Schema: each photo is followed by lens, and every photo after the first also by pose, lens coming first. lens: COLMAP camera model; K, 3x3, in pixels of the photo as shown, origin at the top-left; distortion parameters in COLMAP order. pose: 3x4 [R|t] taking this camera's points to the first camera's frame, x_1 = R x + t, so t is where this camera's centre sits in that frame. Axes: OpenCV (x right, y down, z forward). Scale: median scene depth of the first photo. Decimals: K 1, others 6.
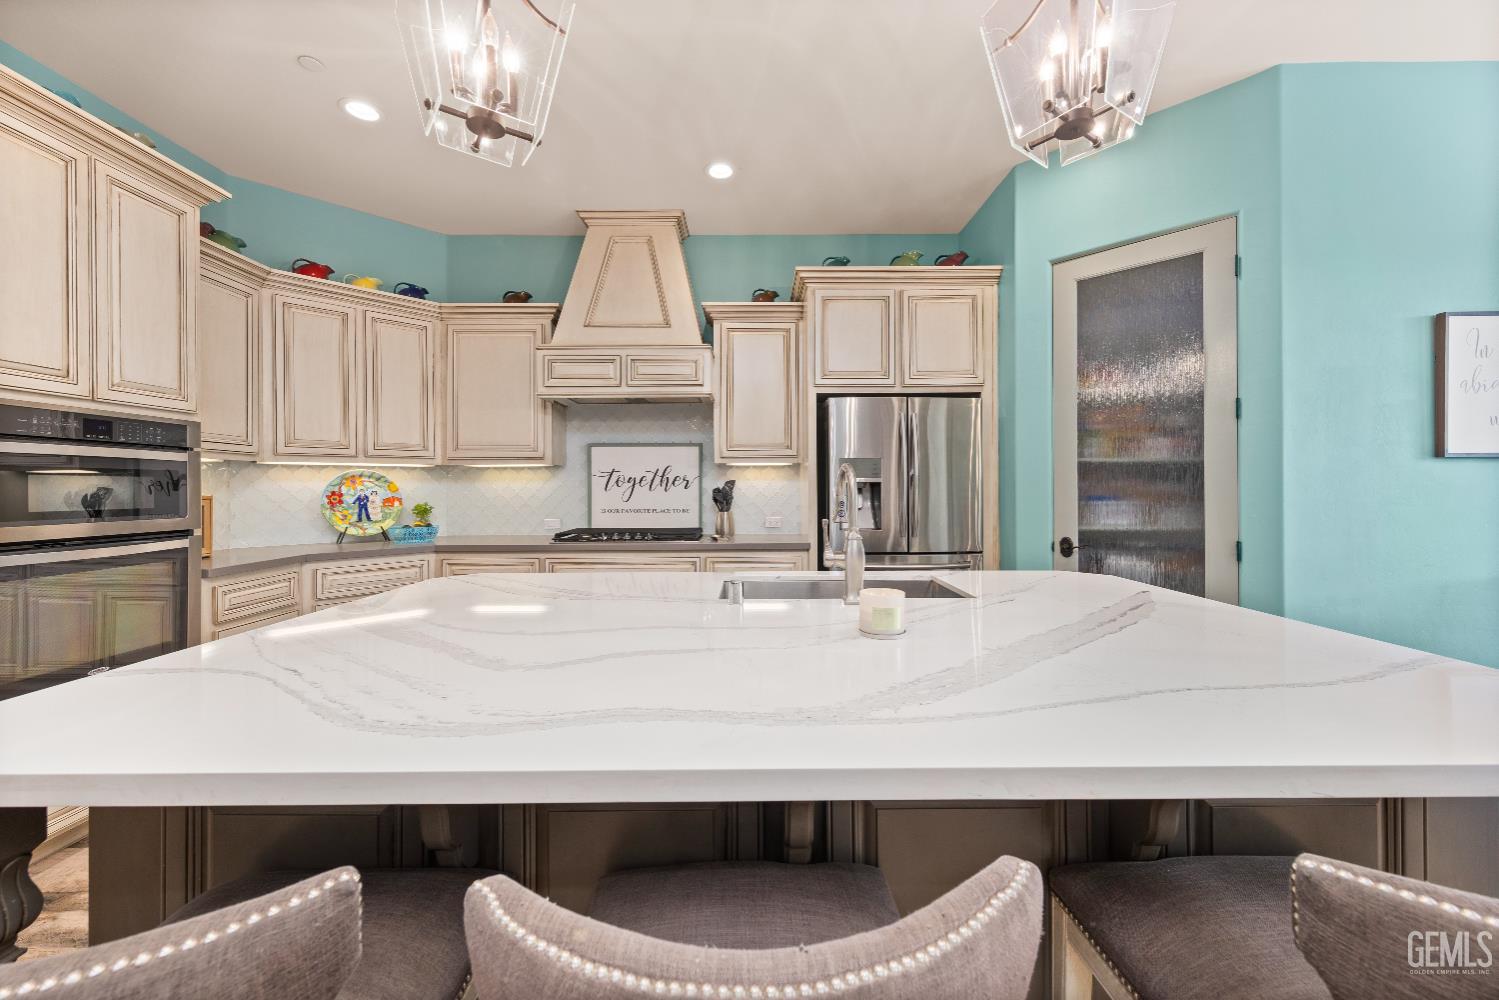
lens RADIAL K [[598.9, 0, 752.3], [0, 598.9, 489.3], [0, 0, 1]] dist [0.002300, 0.000055]
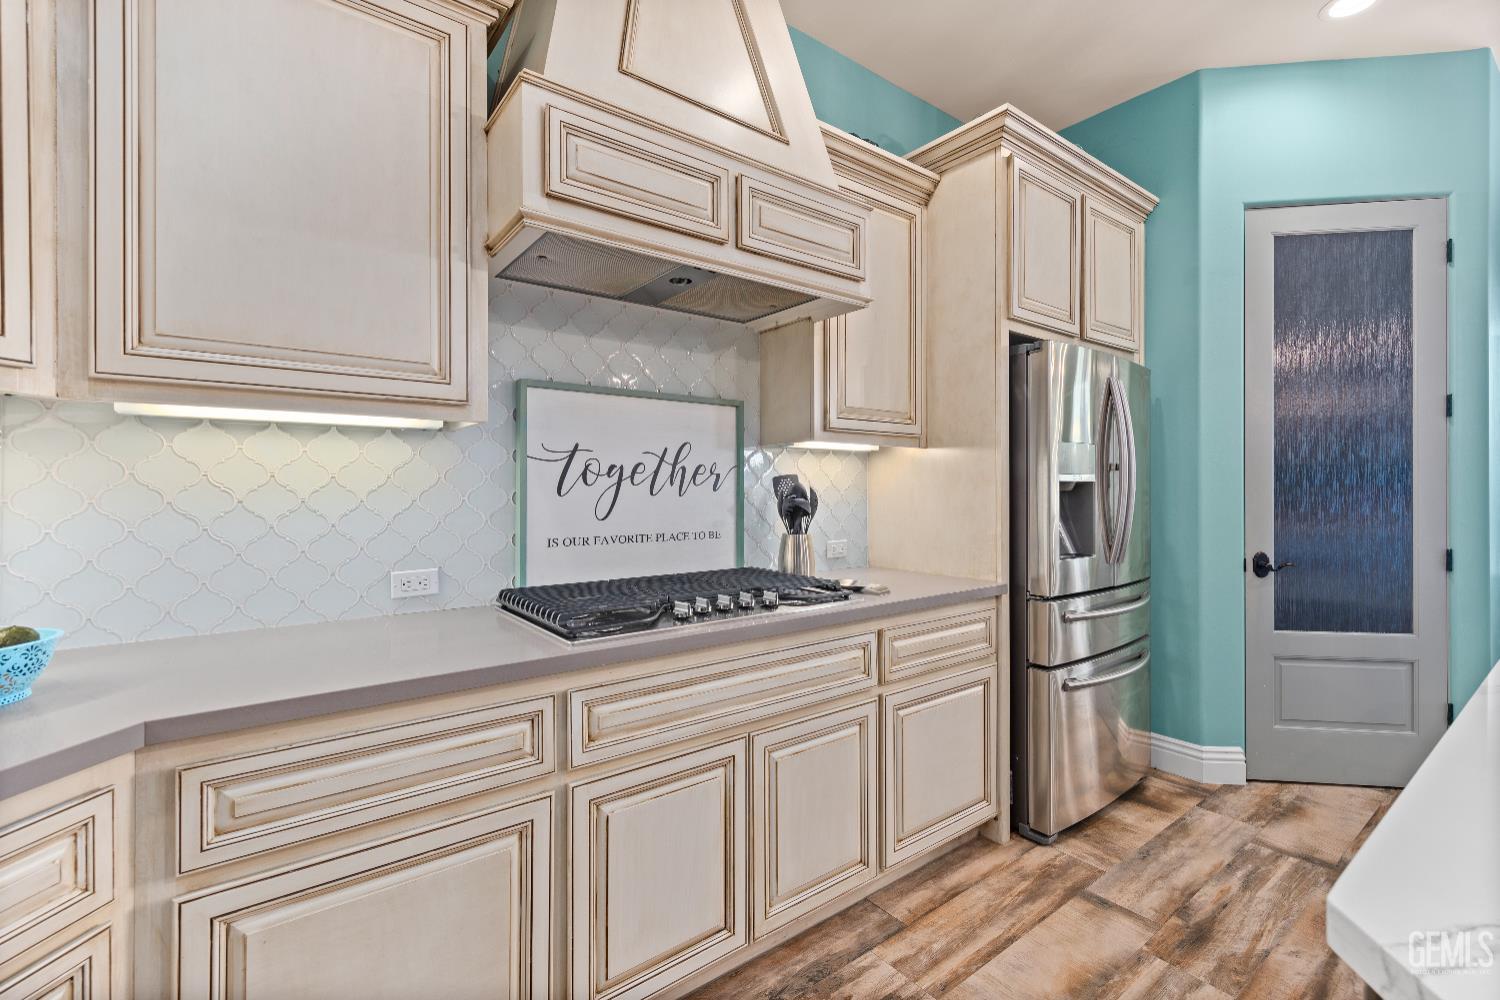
lens RADIAL K [[681.8, 0, 763.8], [0, 681.8, 491.5], [0, 0, 1]] dist [0.004908, 0.000918]
pose [[0.781701, 0.000372, 0.623653, -0.433381], [-0.002985, 0.999991, 0.003145, -0.001962], [-0.623646, -0.004320, 0.781695, 0.533634]]
